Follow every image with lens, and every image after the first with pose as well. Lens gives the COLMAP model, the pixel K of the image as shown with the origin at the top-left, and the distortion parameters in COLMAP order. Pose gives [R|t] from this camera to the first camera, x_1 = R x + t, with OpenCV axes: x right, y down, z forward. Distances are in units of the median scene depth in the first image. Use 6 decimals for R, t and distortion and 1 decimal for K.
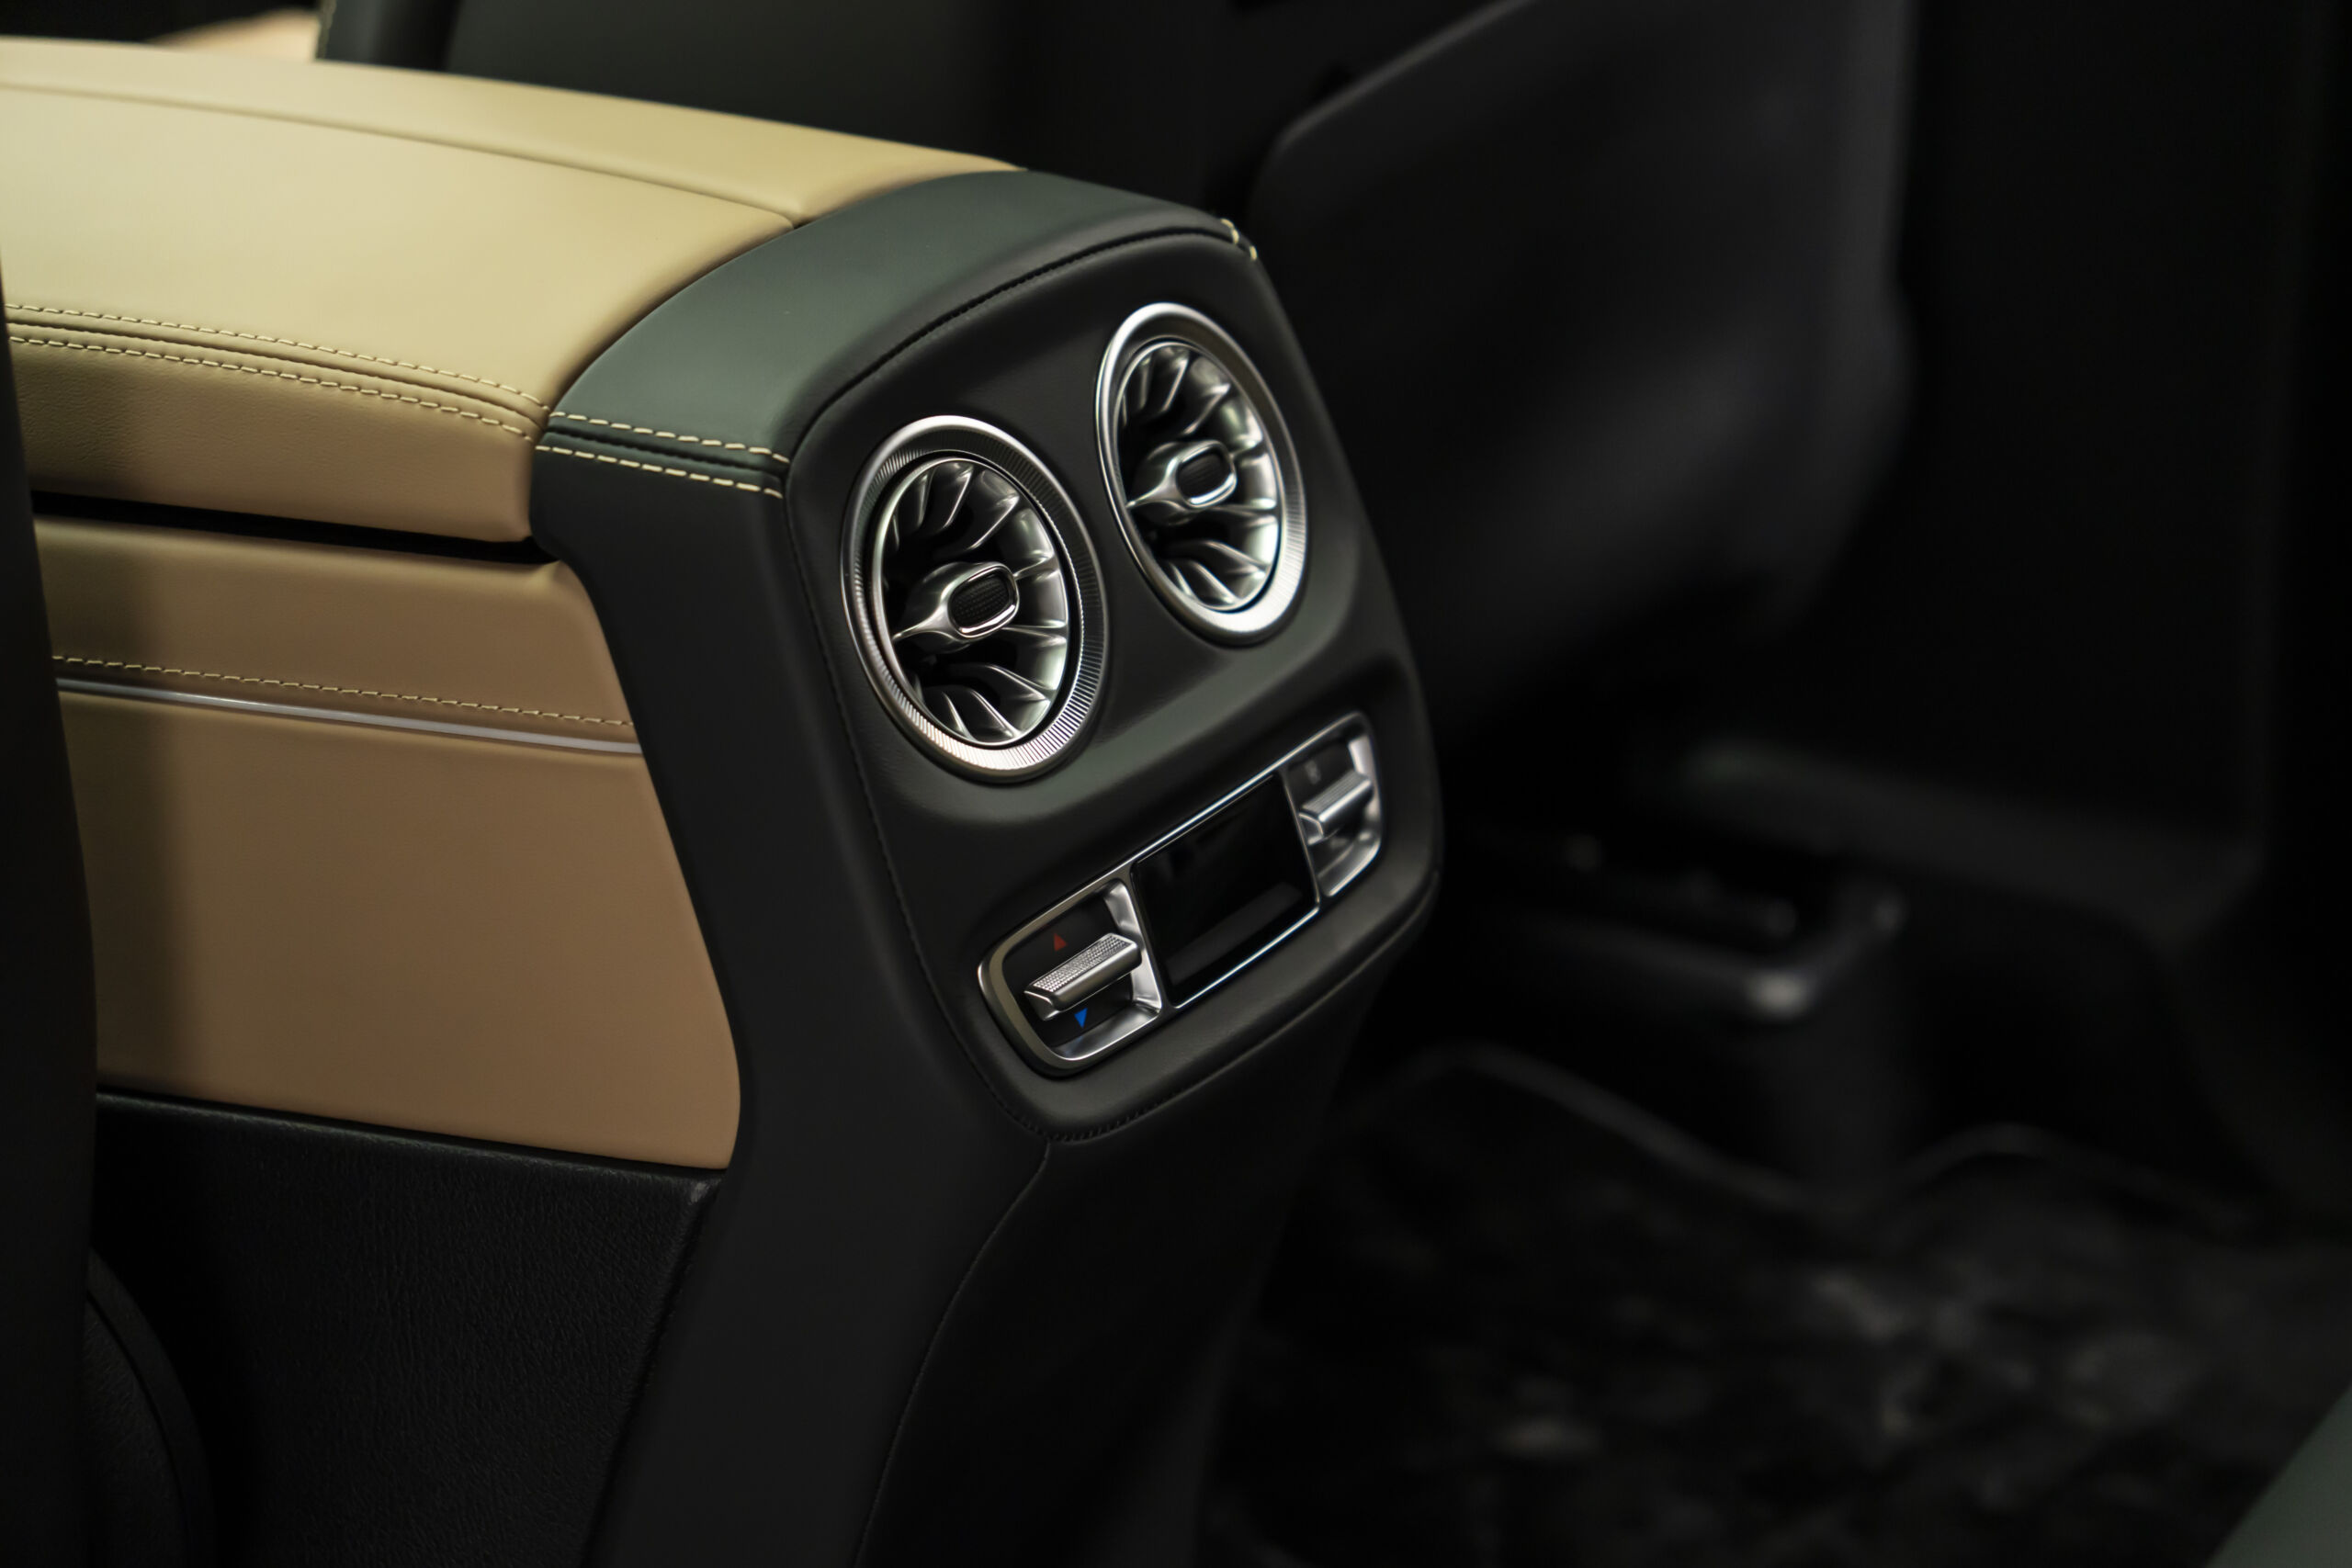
lens RADIAL K [[4845.6, 0, 1176.0], [0, 4845.6, 784.0], [0, 0, 1]] dist [0.452452, 0.156033]
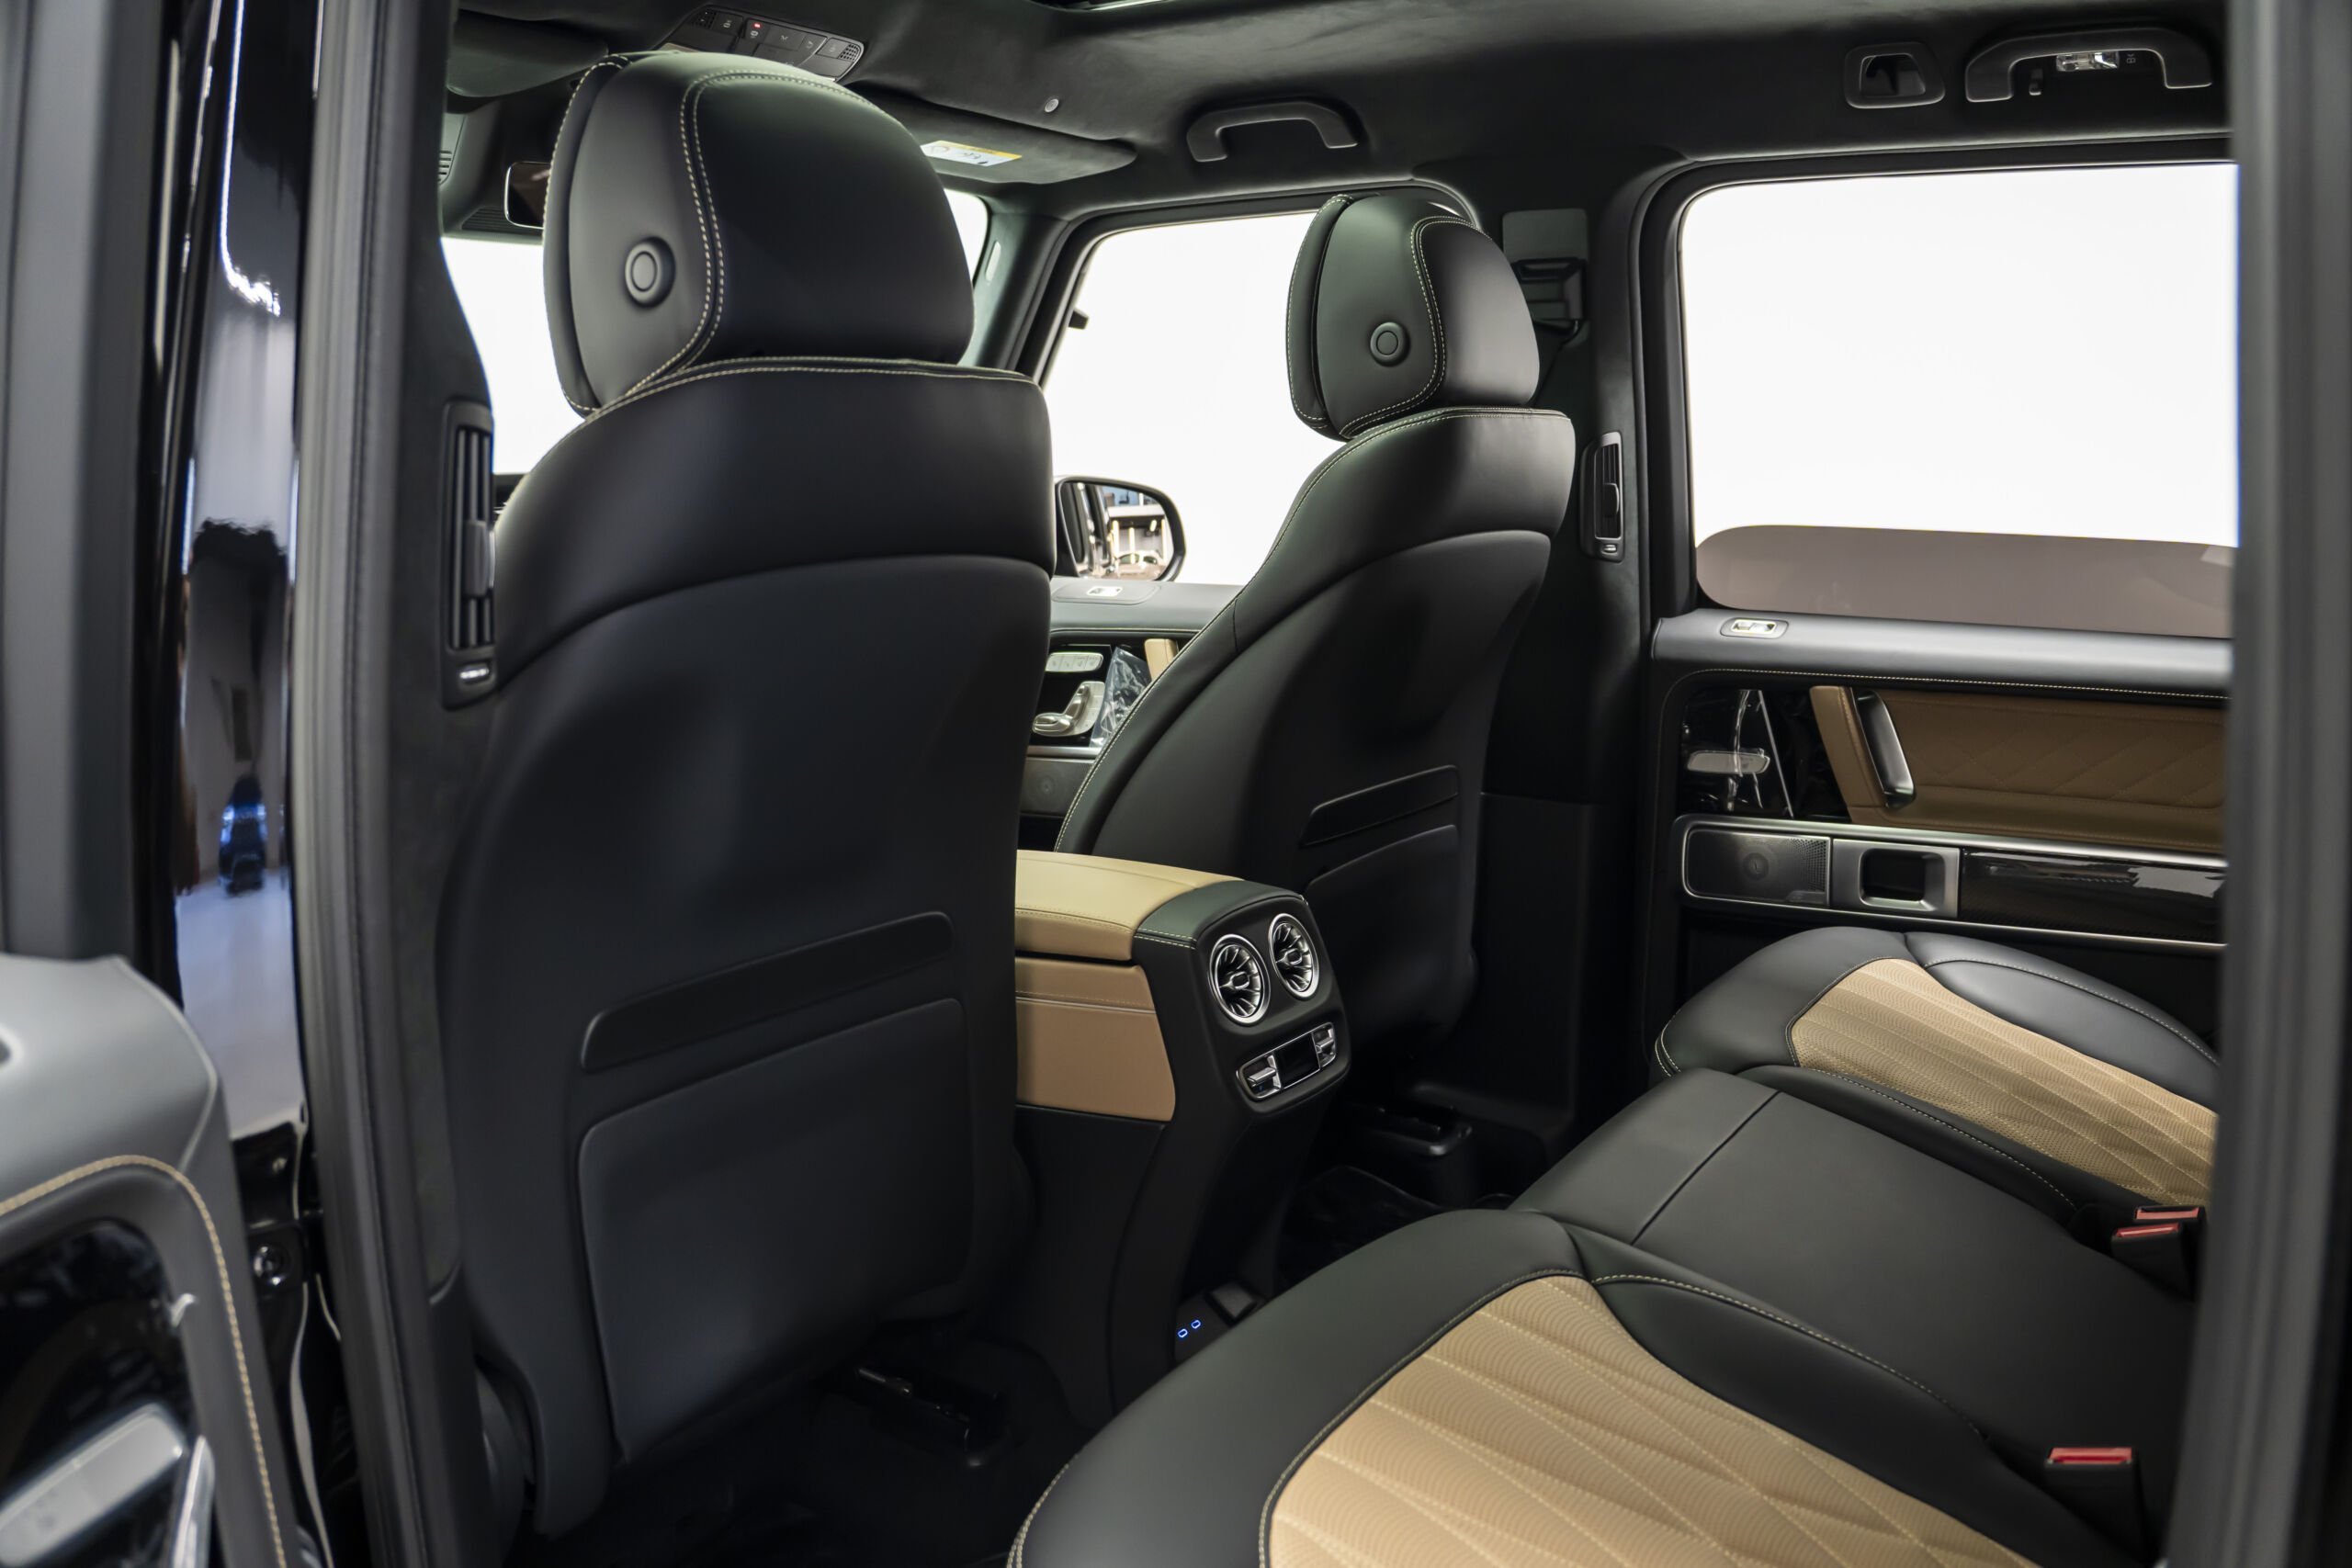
lens RADIAL K [[1900.5, 0, 1176.0], [0, 1900.5, 784.0], [0, 0, 1]] dist [-0.209980, 0.121855]
pose [[0.998918, 0.040316, -0.023196, -0.061272], [-0.044388, 0.975295, -0.216402, 0.139713], [0.013898, 0.217197, 0.976029, -0.538410]]
